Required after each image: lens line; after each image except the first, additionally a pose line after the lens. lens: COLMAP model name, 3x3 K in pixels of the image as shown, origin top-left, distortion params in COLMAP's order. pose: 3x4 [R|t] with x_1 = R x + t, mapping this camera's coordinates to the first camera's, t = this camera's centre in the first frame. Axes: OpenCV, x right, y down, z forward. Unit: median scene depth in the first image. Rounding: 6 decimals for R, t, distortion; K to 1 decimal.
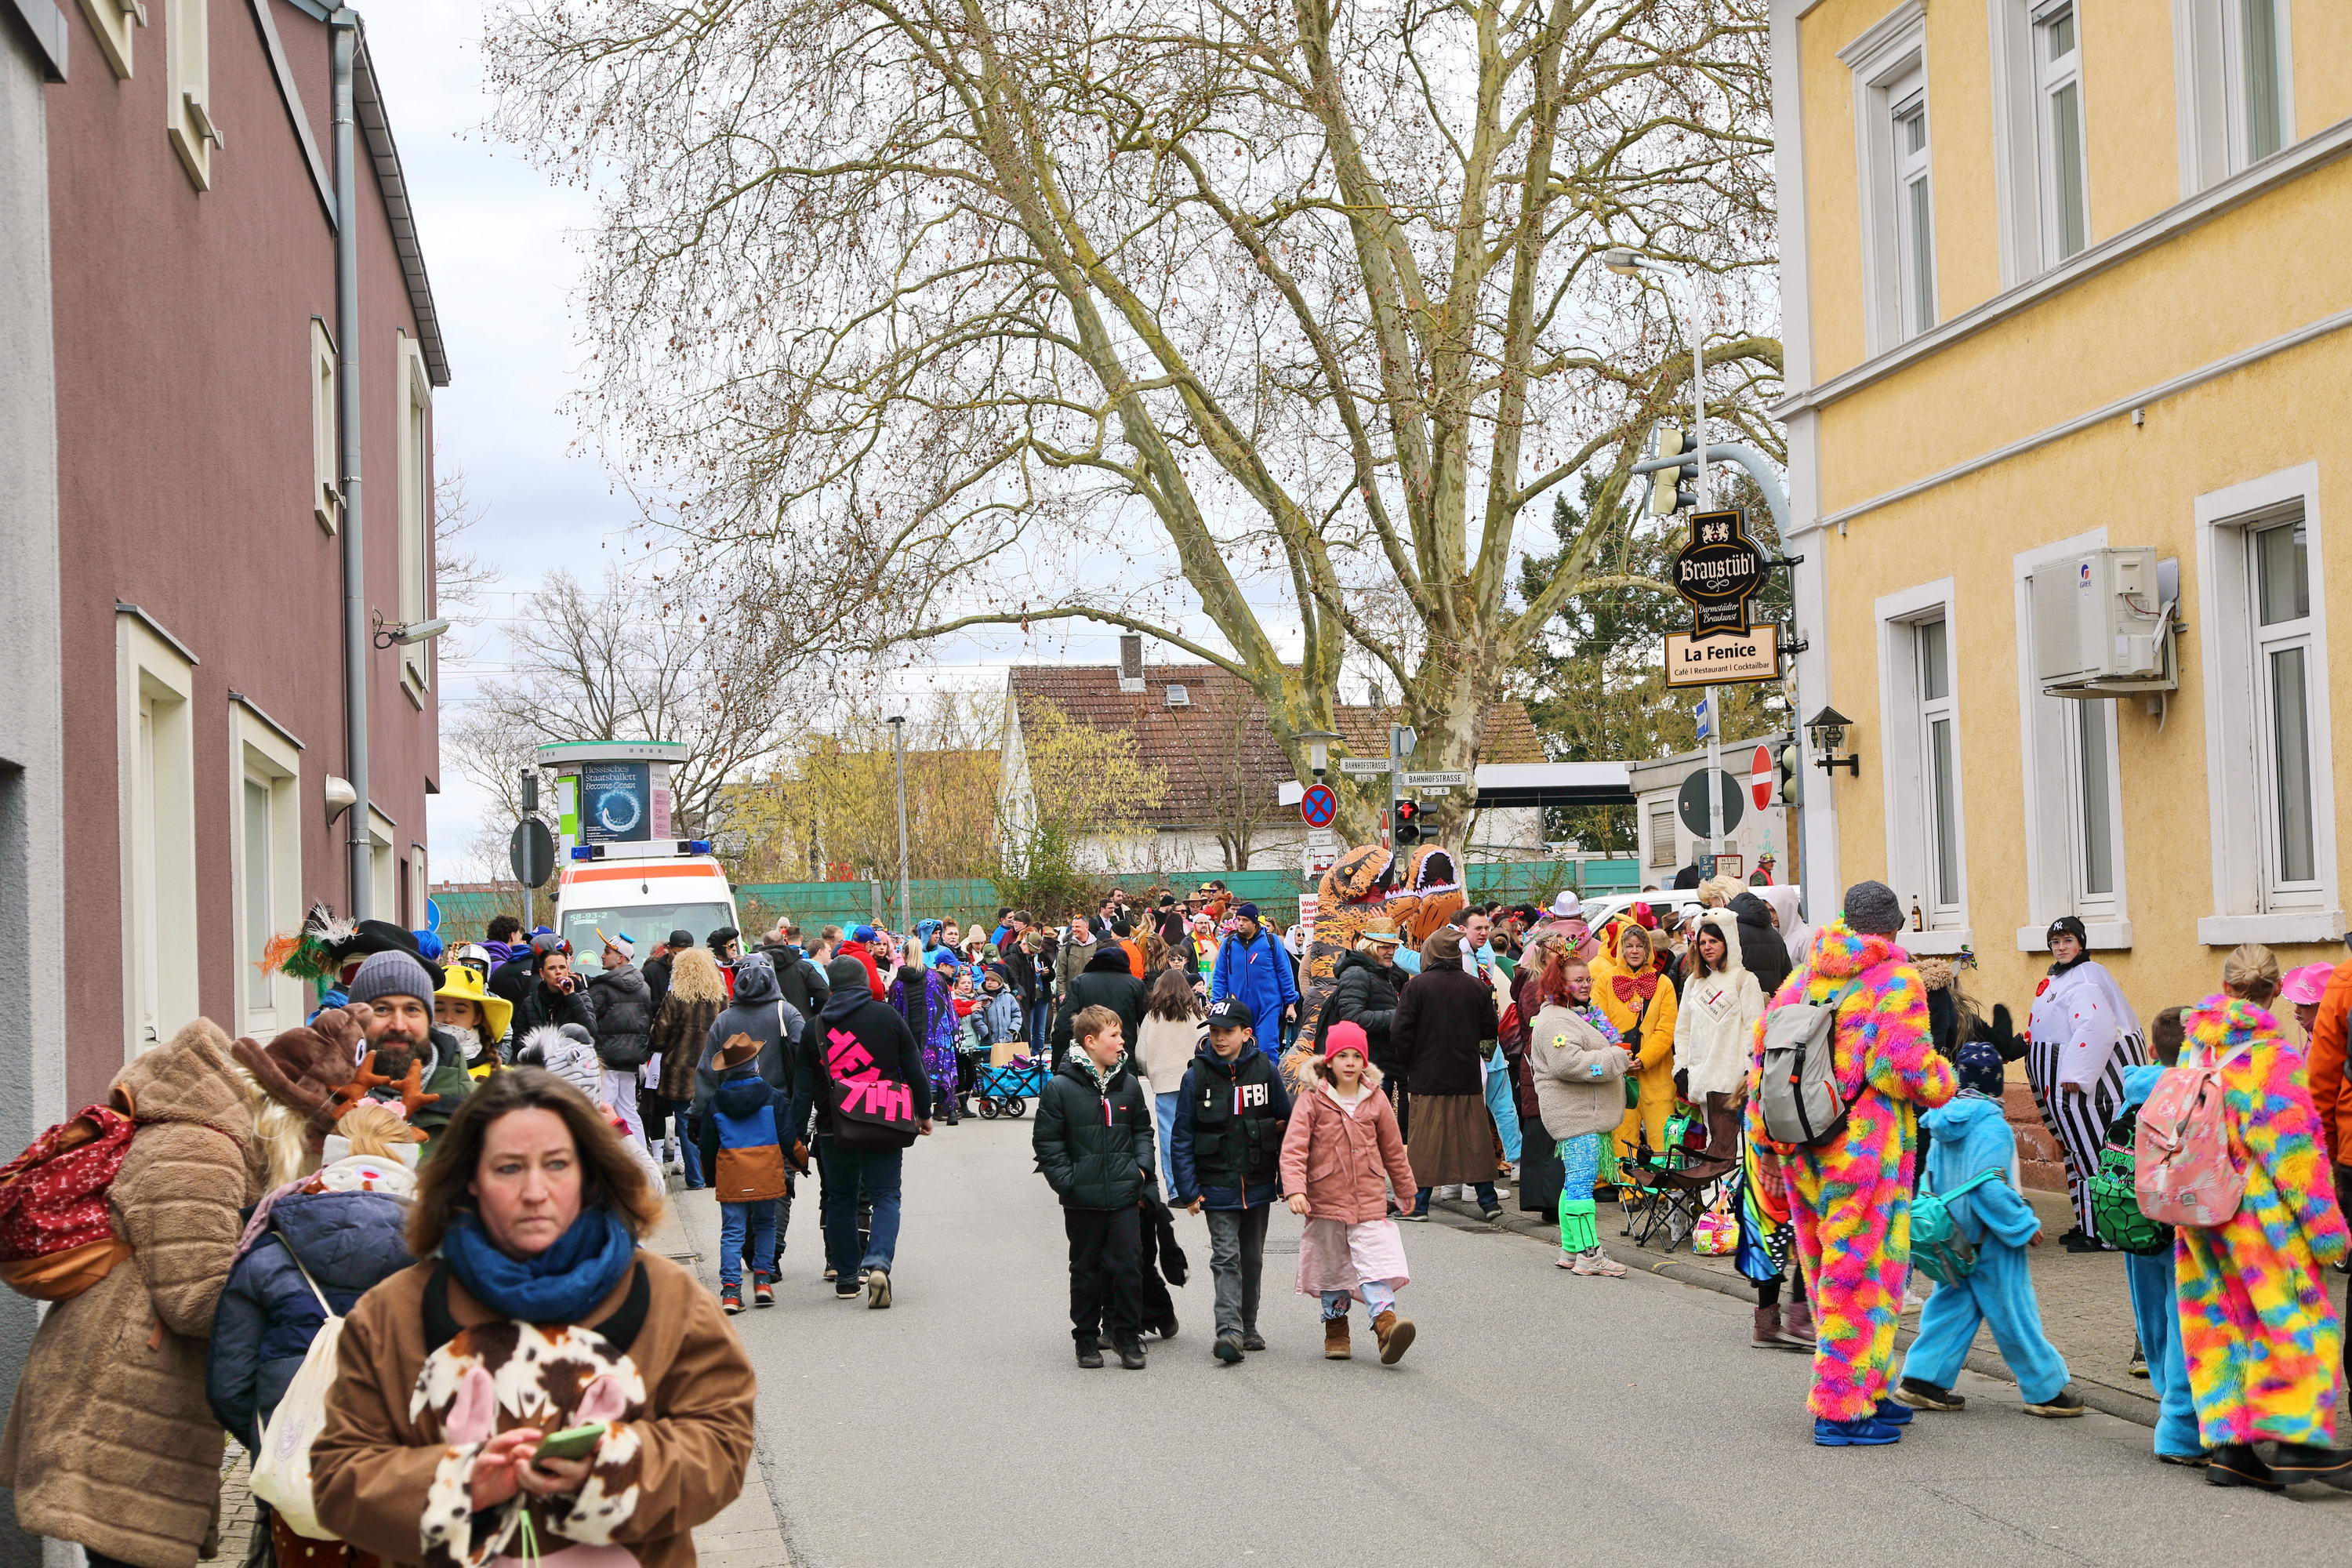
lens RADIAL K [[3467.0, 0, 1176.0], [0, 3467.0, 784.0], [0, 0, 1]] dist [0.026757, -0.020433]
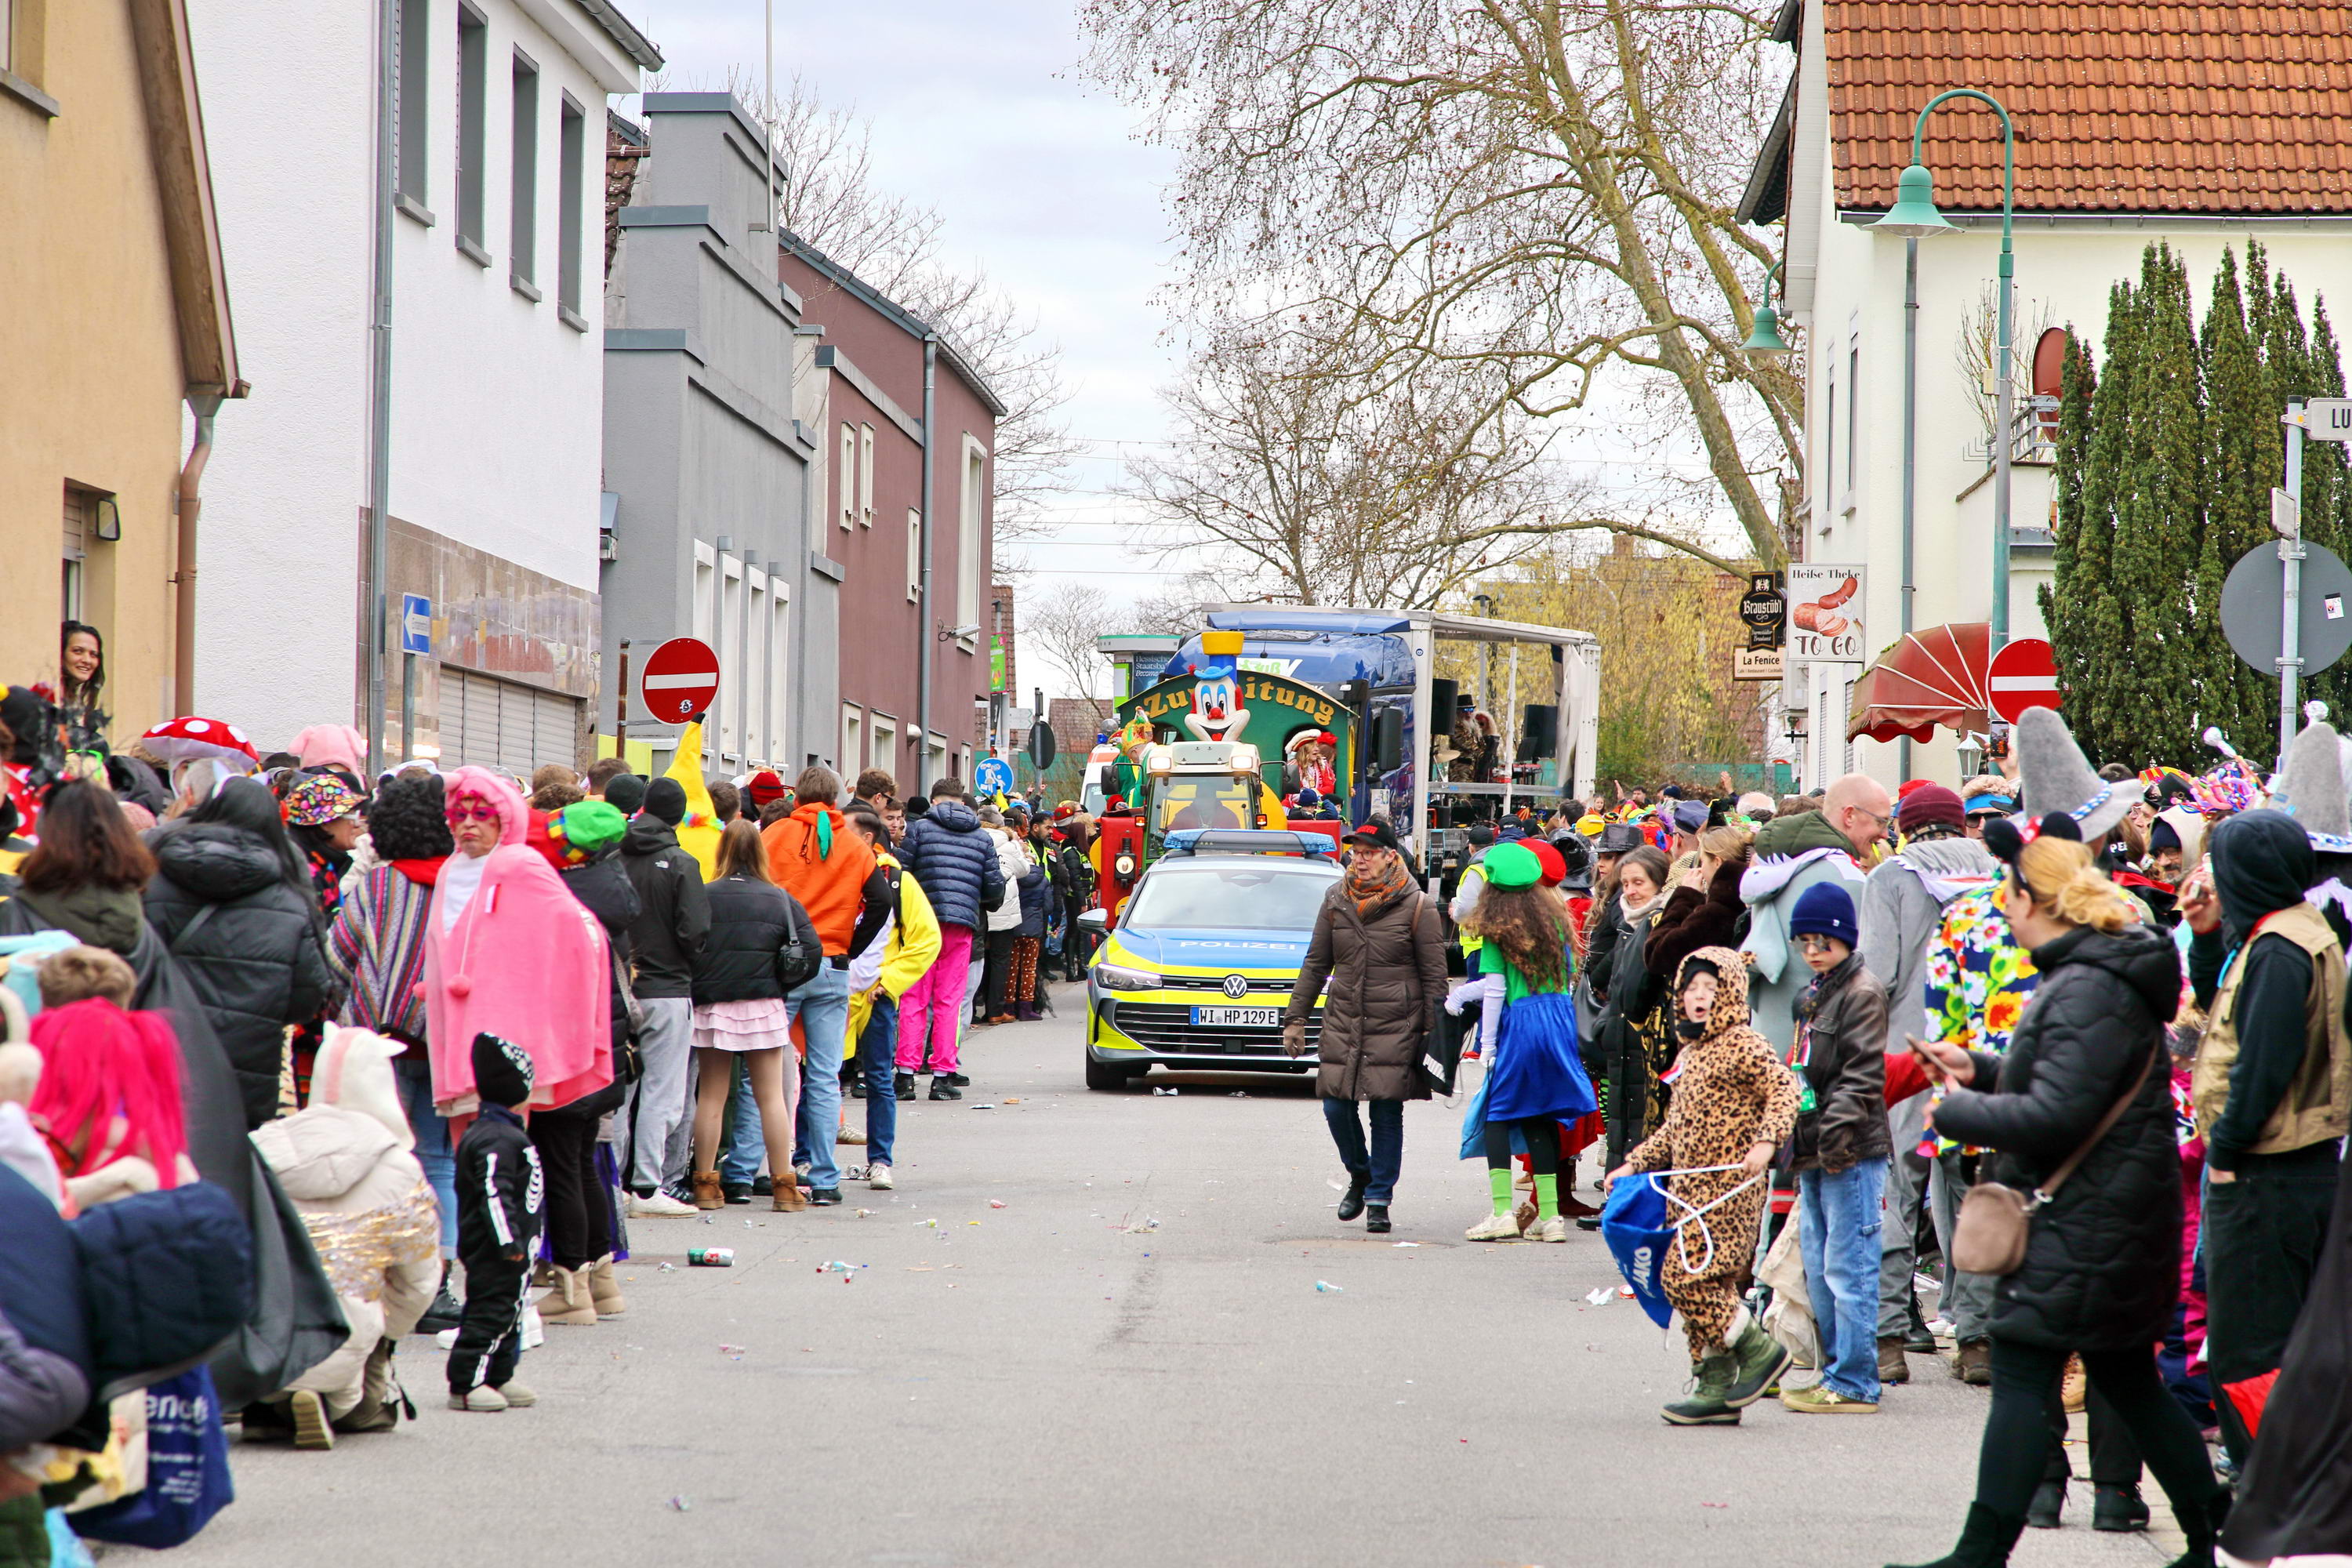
lens RADIAL K [[6688.1, 0, 1176.0], [0, 6688.1, 784.0], [0, 0, 1]] dist [1.263242, 0.065061]
pose [[0.977912, 0.047664, -0.203508, 0.527495], [-0.039532, 0.998256, 0.043839, -0.106514], [0.205243, -0.034826, 0.978091, -2.089660]]
